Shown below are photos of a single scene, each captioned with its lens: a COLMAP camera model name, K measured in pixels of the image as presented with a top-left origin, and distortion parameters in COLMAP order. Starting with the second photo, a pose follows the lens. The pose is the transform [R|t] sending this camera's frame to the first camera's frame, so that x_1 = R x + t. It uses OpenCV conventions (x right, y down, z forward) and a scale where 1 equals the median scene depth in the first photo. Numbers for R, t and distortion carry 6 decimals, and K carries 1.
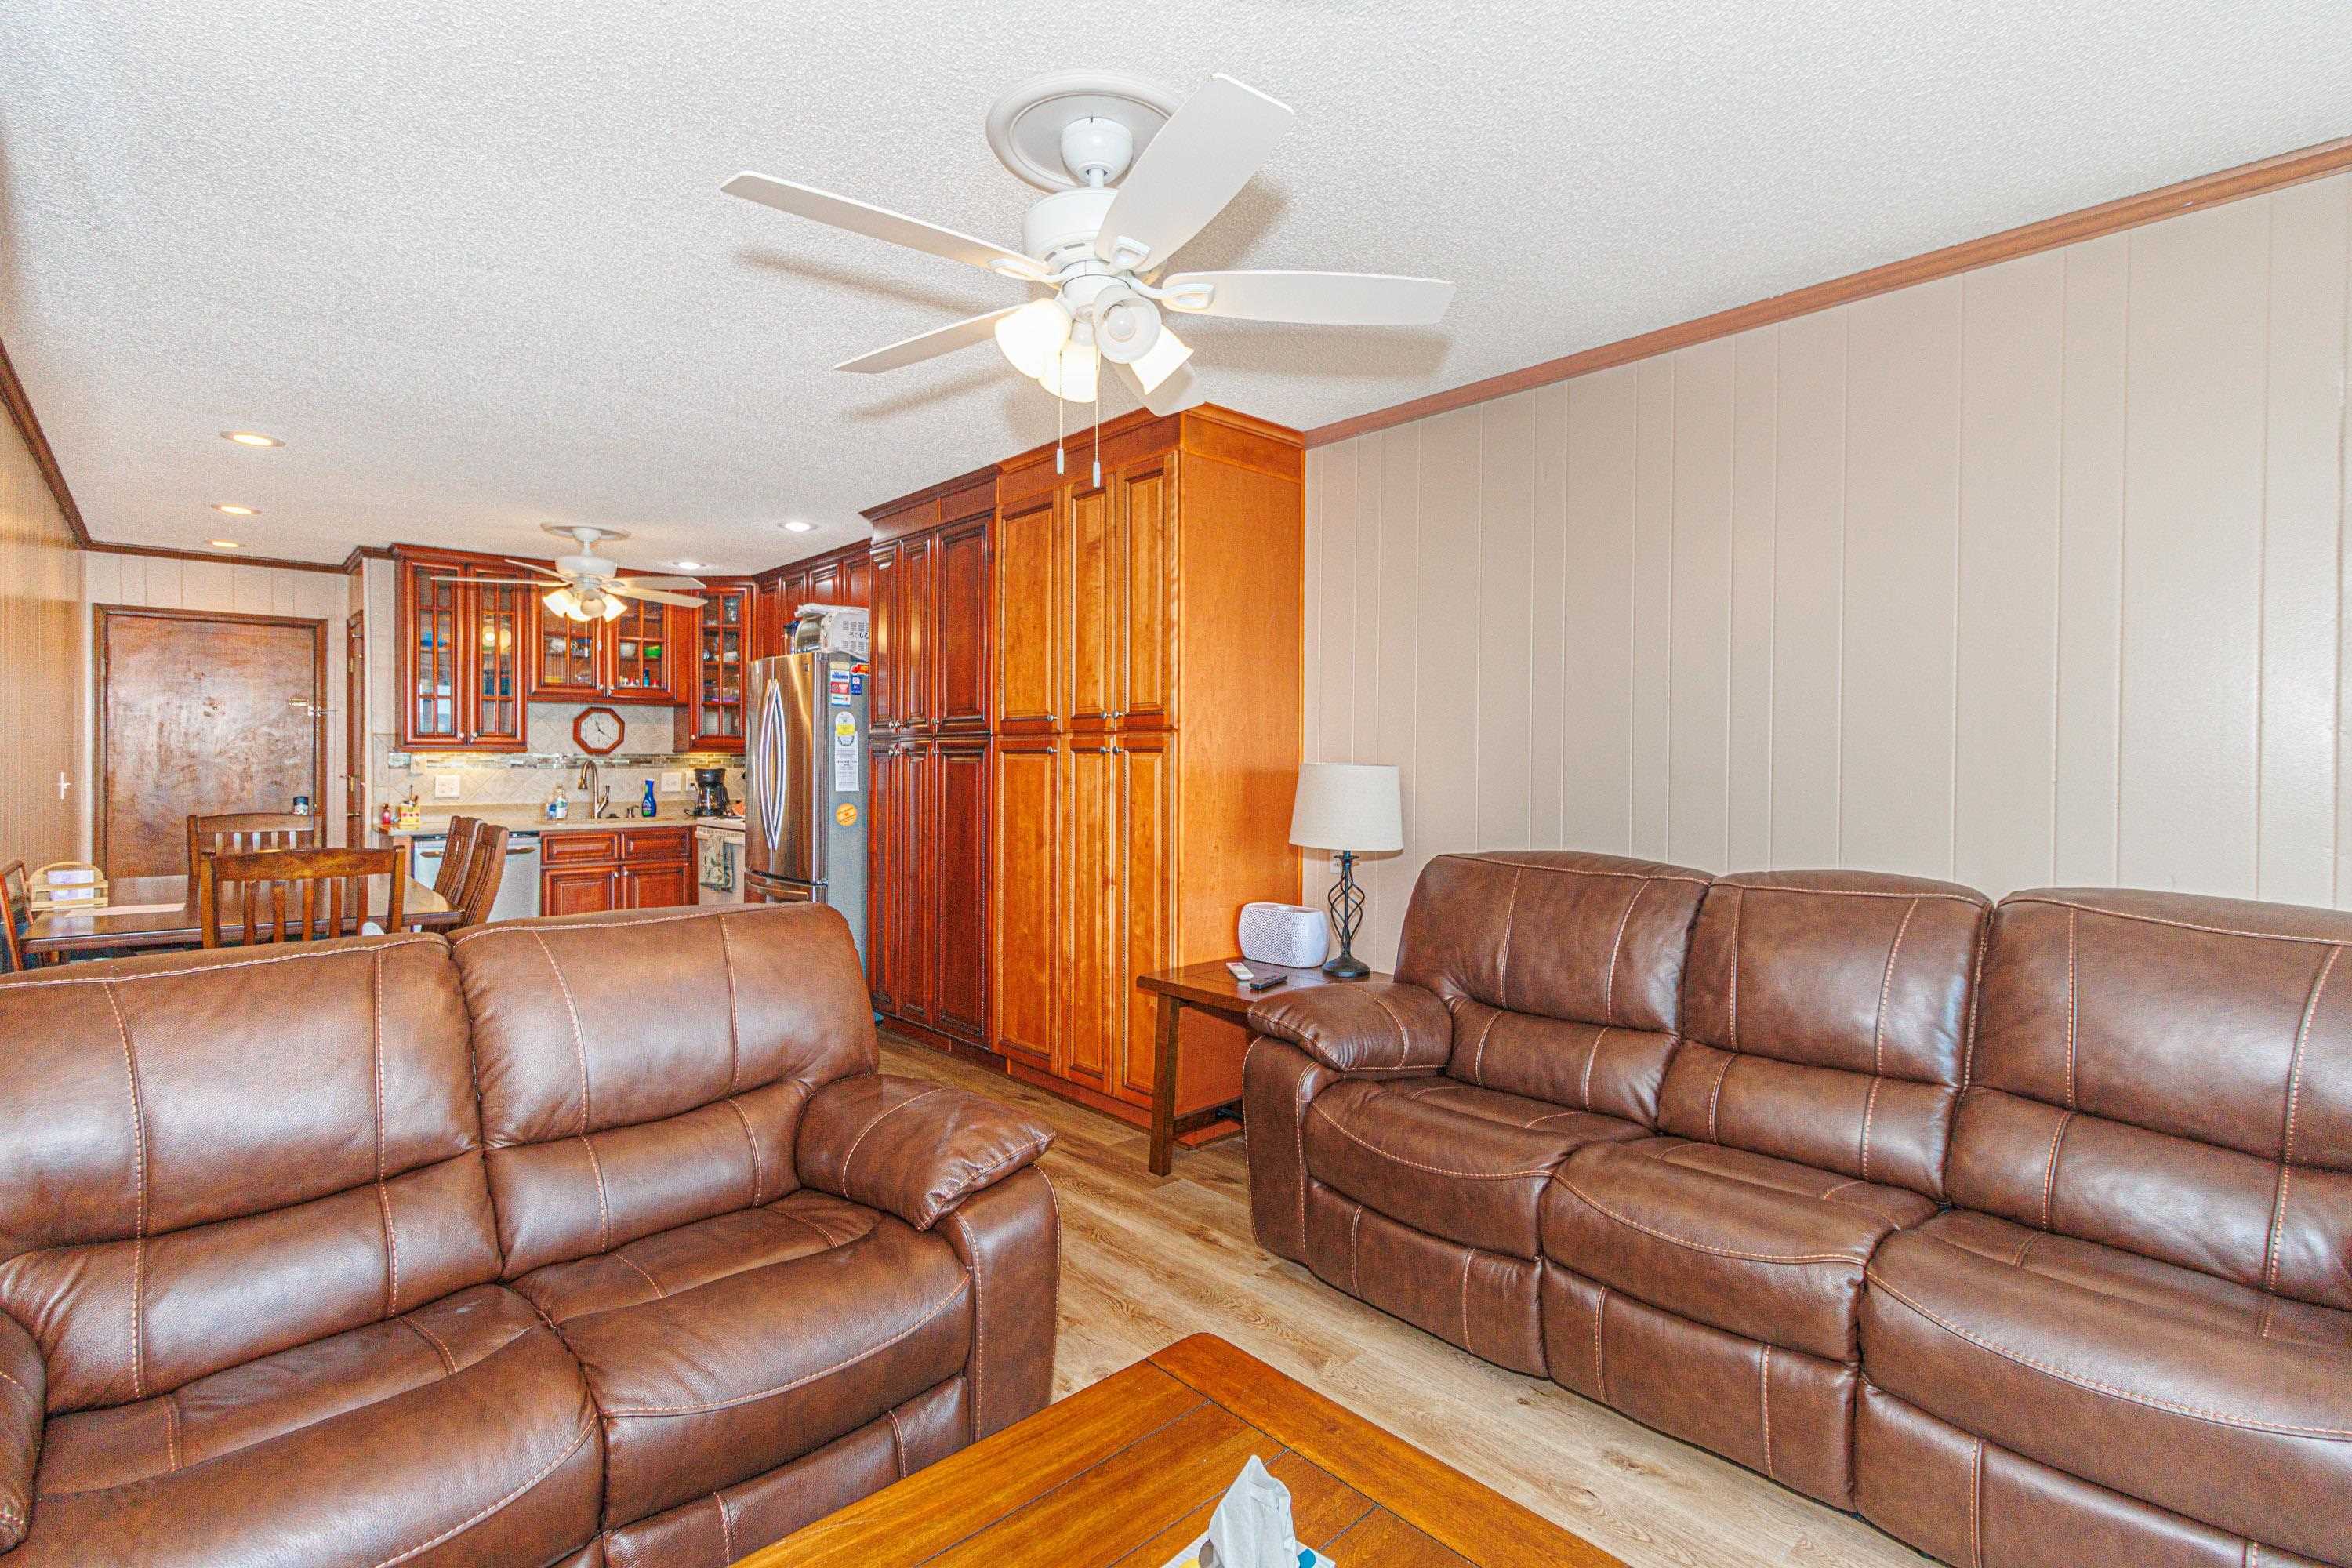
lens RADIAL K [[1087.8, 0, 1159.0], [0, 1087.8, 760.1], [0, 0, 1]] dist [0.001078, 0.002143]
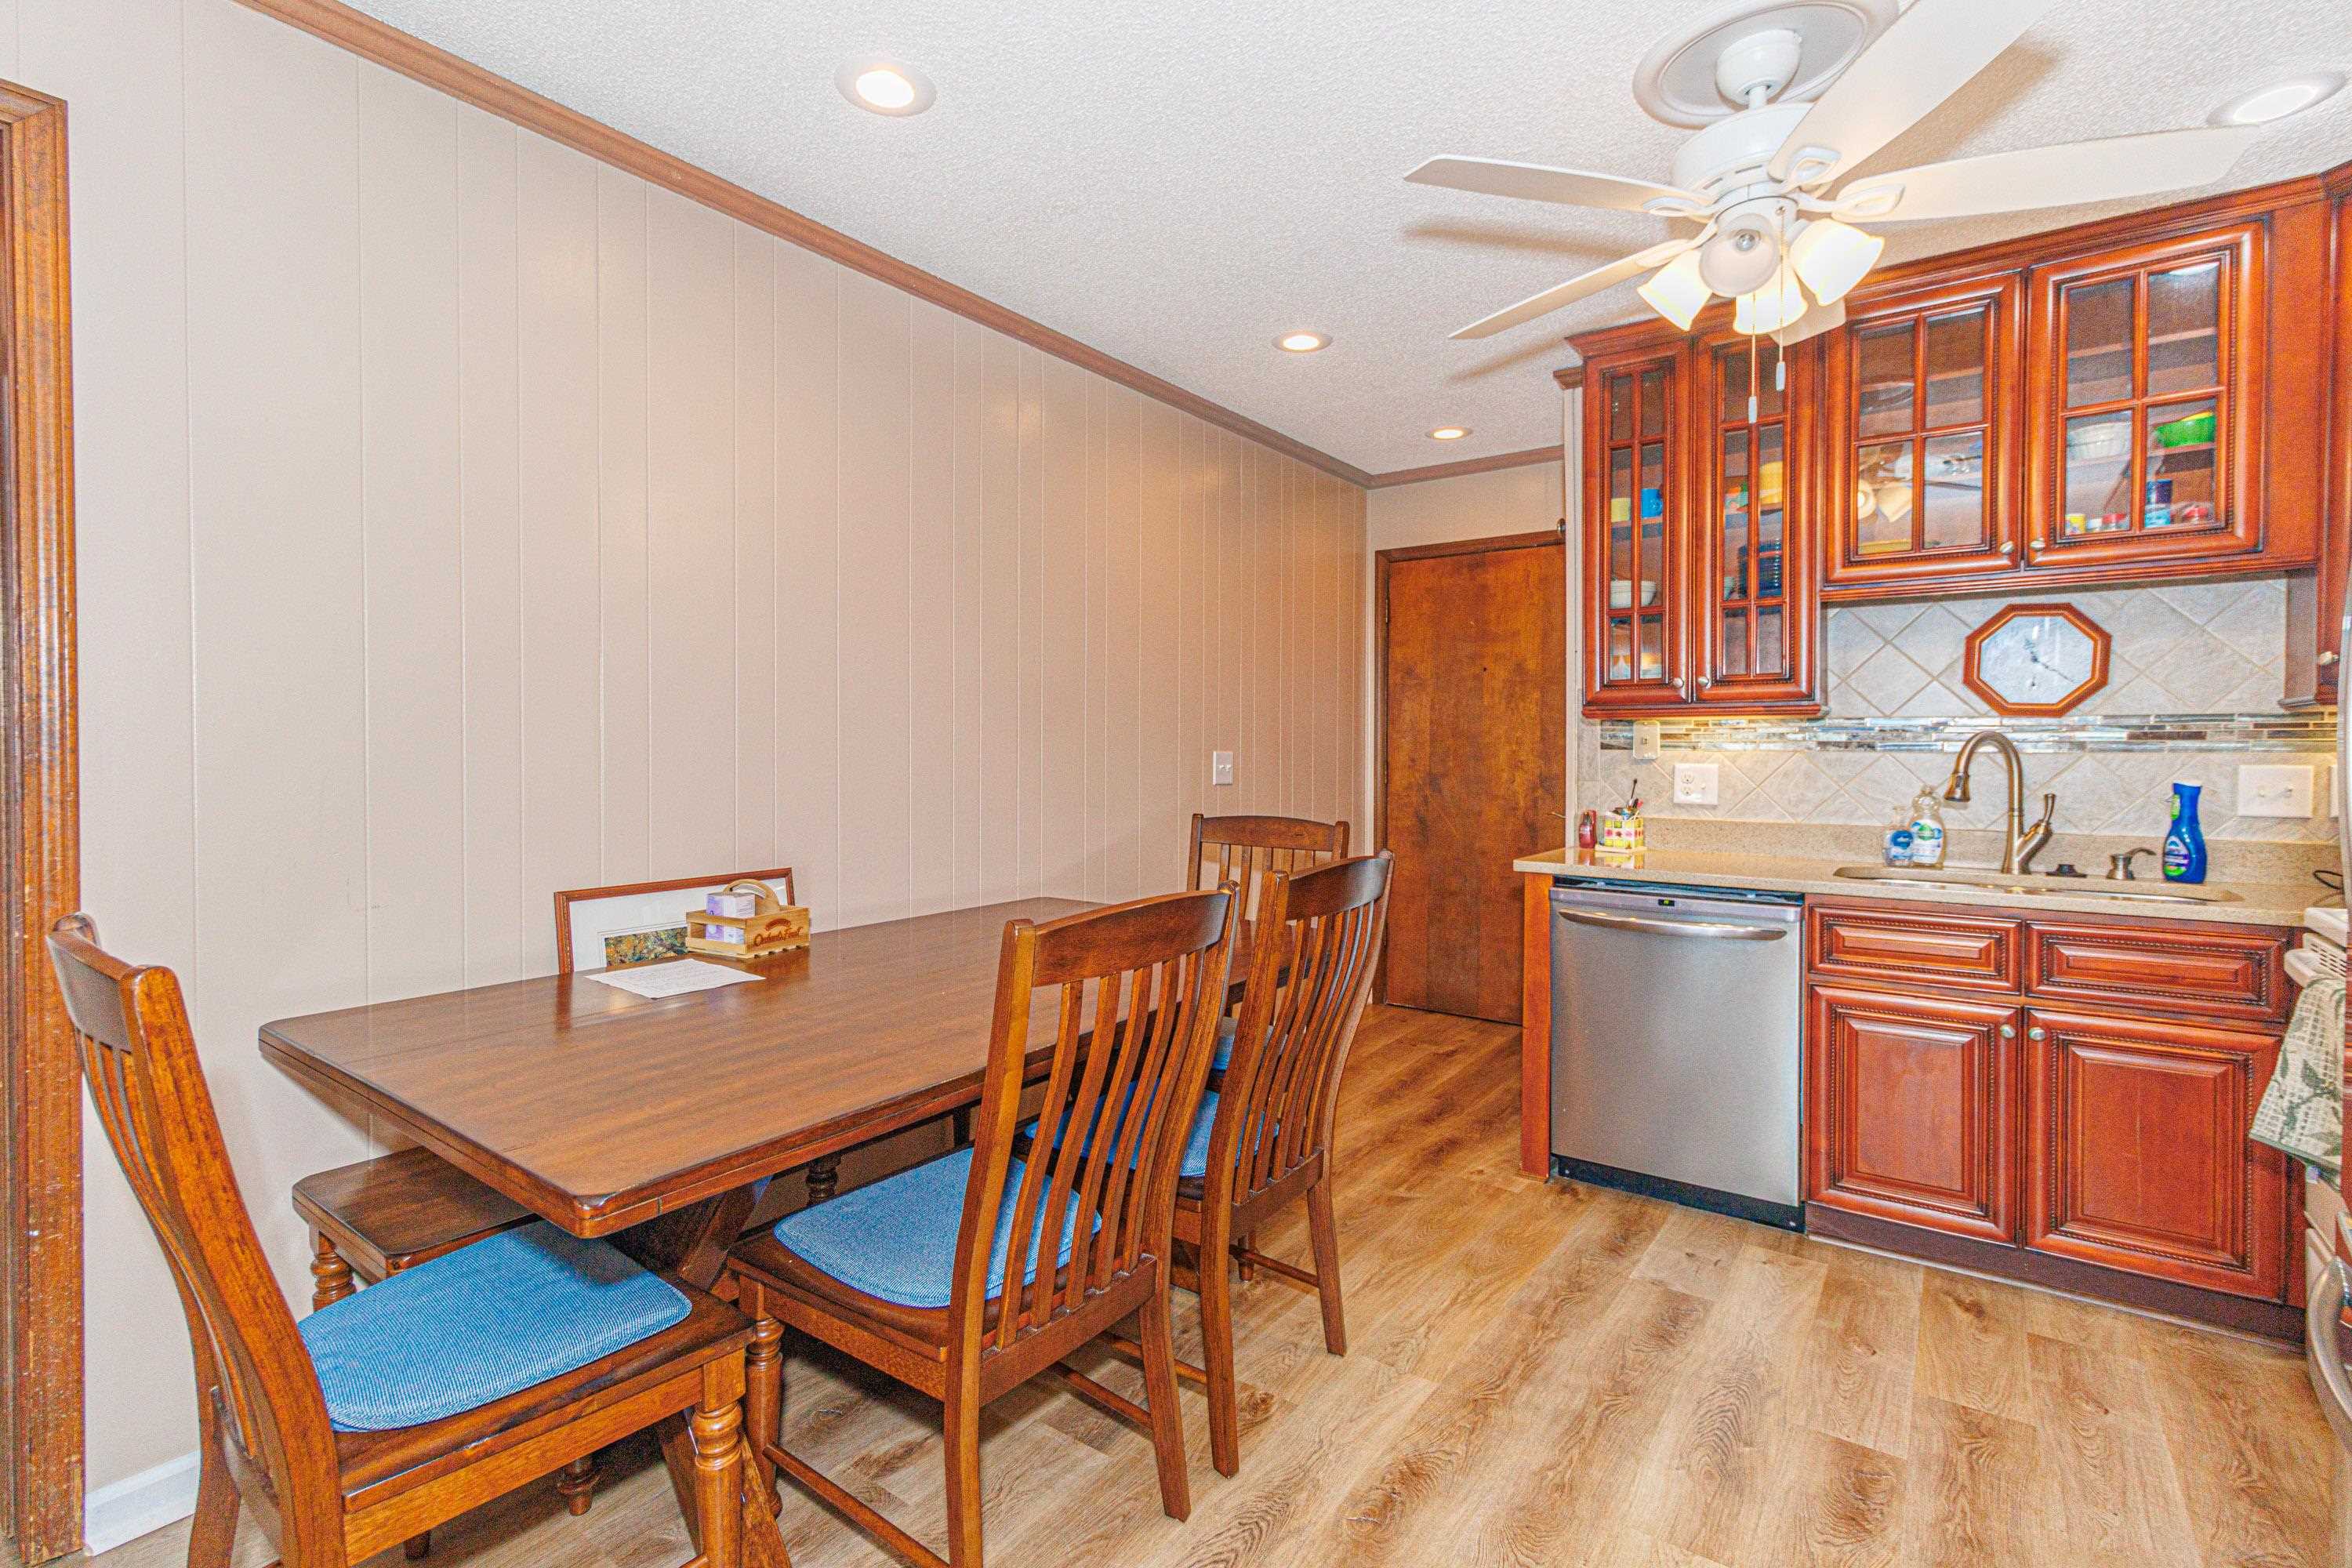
lens RADIAL K [[1087.8, 0, 1171.7], [0, 1087.8, 768.1], [0, 0, 1]] dist [0.001078, 0.002143]
pose [[0.200365, 0.010750, -0.979662, -0.183027], [-0.004212, 0.999940, 0.010111, 0.011592], [0.979712, 0.002101, 0.200399, 0.626467]]
